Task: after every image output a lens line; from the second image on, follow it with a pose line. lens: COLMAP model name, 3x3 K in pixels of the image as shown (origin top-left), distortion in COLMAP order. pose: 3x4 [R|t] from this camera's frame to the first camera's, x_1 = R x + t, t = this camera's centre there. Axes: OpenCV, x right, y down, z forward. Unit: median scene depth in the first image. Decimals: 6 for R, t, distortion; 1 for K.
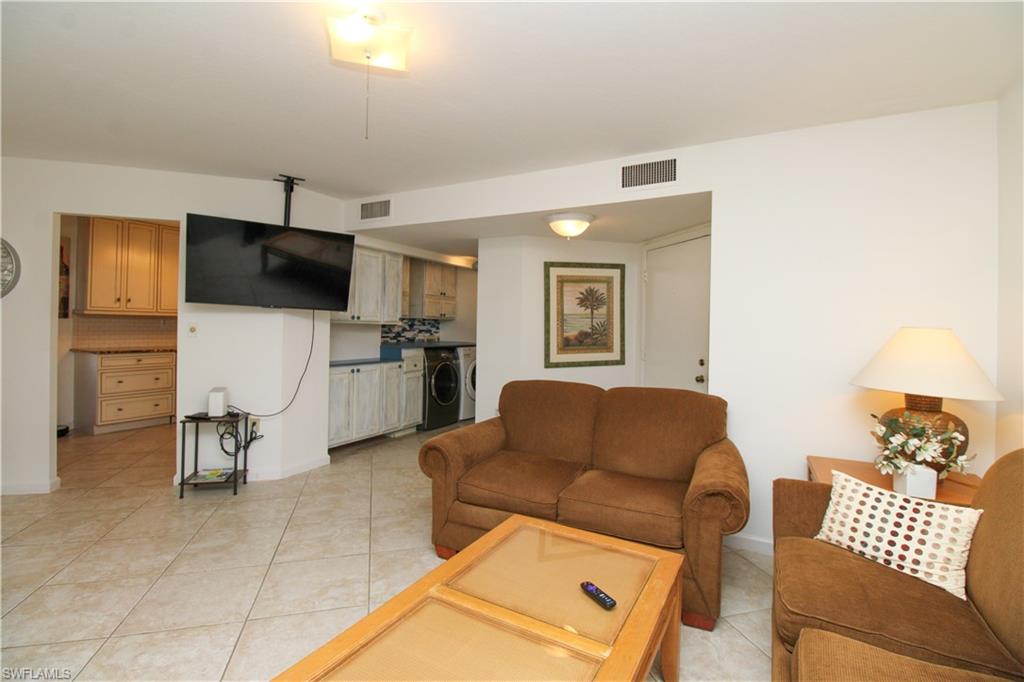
lens RADIAL K [[474.4, 0, 513.9], [0, 474.4, 331.0], [0, 0, 1]] dist [-0.001865, -0.001454]
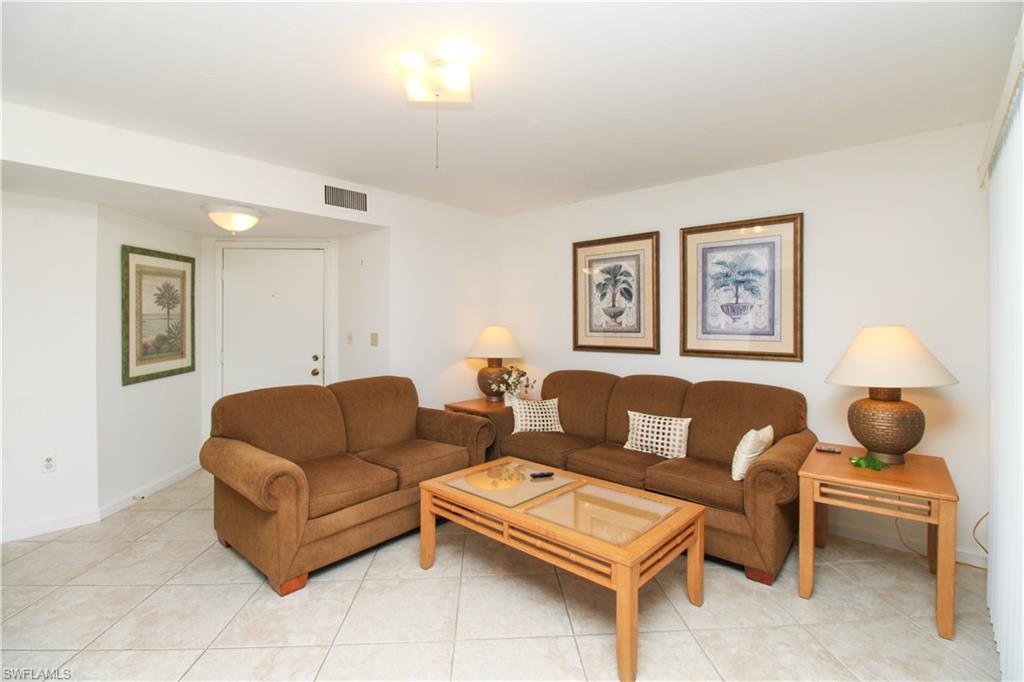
lens RADIAL K [[474.4, 0, 527.1], [0, 474.4, 326.1], [0, 0, 1]] dist [-0.001865, -0.001454]
pose [[0.216973, -0.020660, 0.975959, -0.518241], [0.017658, 0.999695, 0.017237, -0.018127], [-0.976018, 0.013494, 0.217272, 0.205203]]
